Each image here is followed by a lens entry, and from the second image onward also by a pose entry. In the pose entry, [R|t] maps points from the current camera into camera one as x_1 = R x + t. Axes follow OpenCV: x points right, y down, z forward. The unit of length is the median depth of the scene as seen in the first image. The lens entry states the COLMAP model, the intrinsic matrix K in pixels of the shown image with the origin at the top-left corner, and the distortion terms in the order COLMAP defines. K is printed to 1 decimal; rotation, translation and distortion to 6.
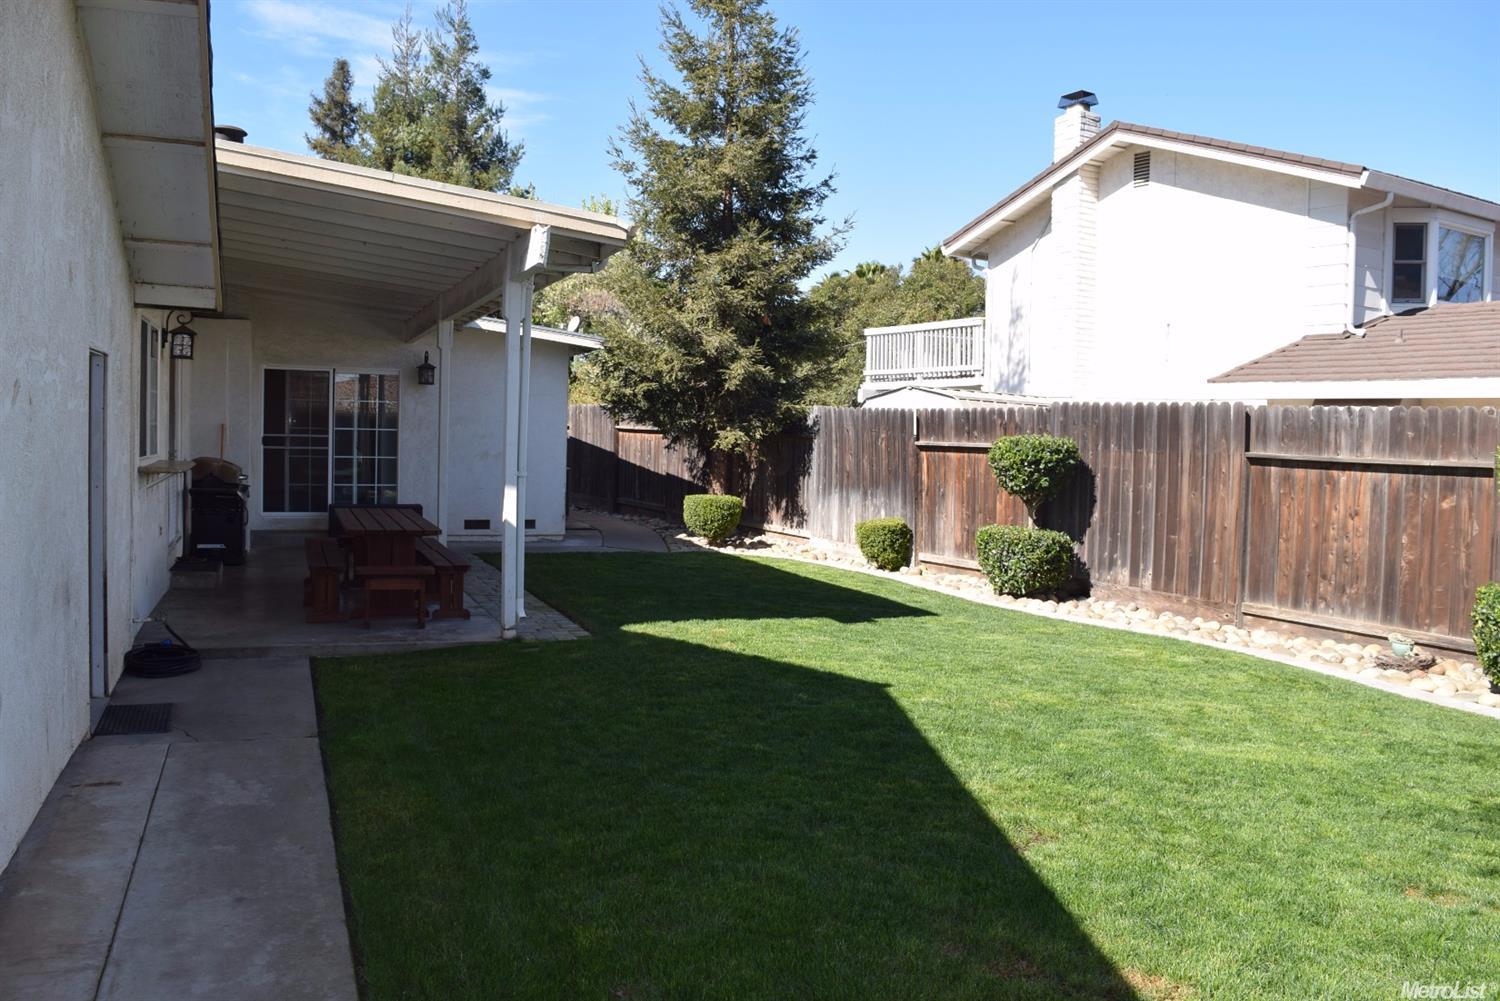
lens RADIAL K [[1176.7, 0, 750.0], [0, 1176.7, 500.5], [0, 0, 1]] dist [-0.101133, 0.024505]
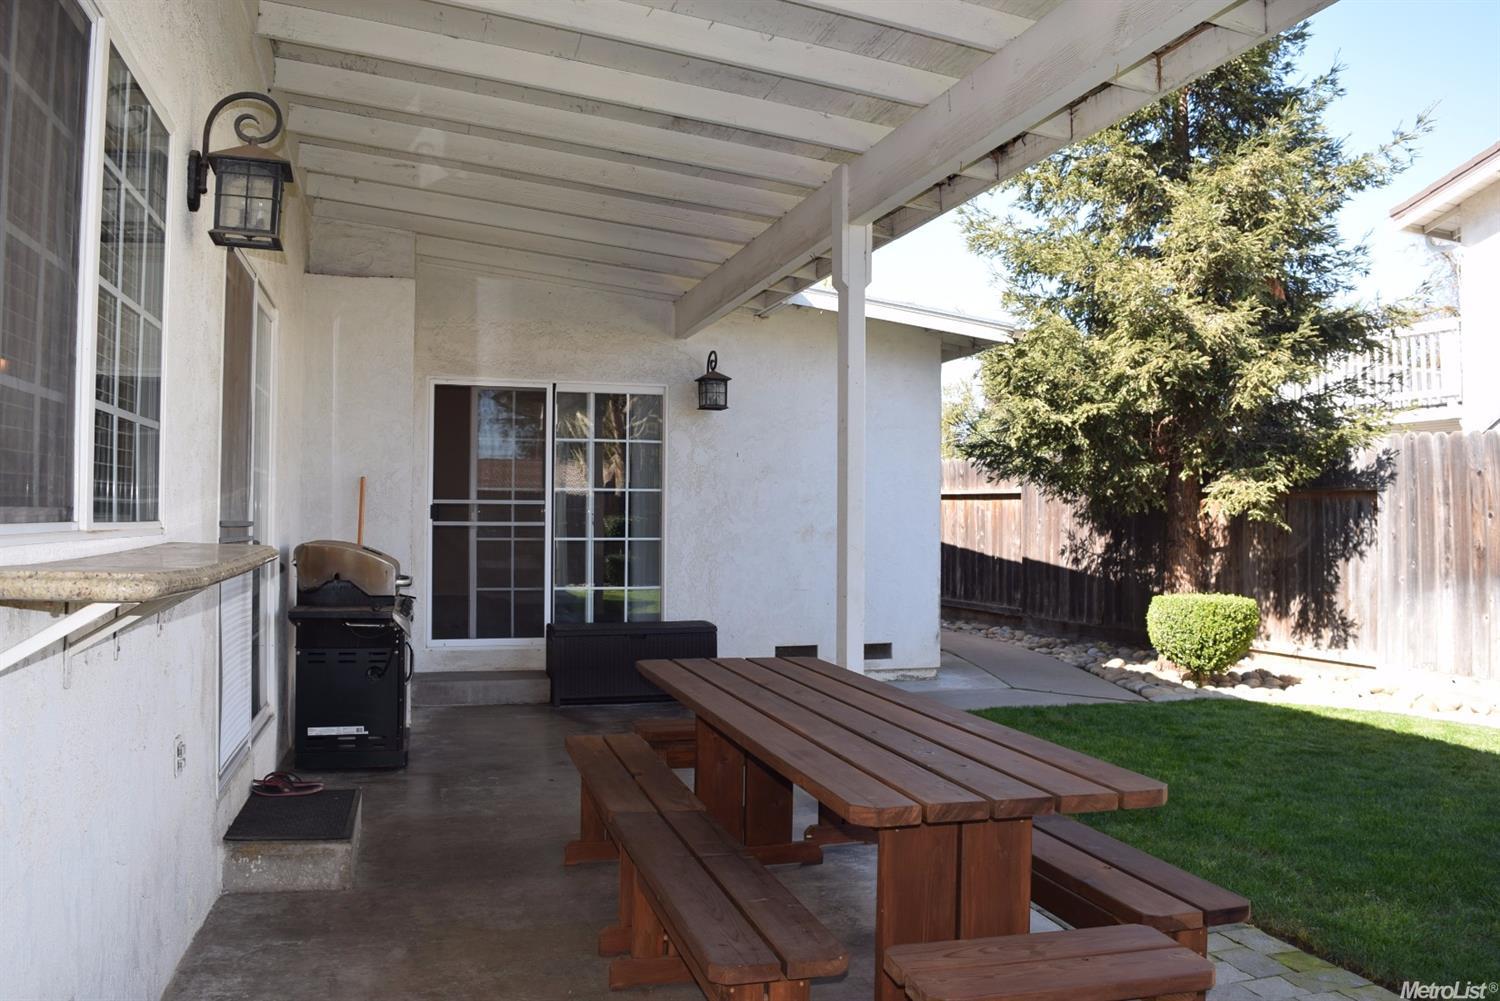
lens RADIAL K [[1176.7, 0, 750.0], [0, 1176.7, 500.5], [0, 0, 1]] dist [-0.101133, 0.024505]
pose [[0.994231, -0.022013, -0.104979, -0.199568], [0.014489, 0.997307, -0.071898, -0.013607], [0.106279, 0.069963, 0.991872, 0.435429]]
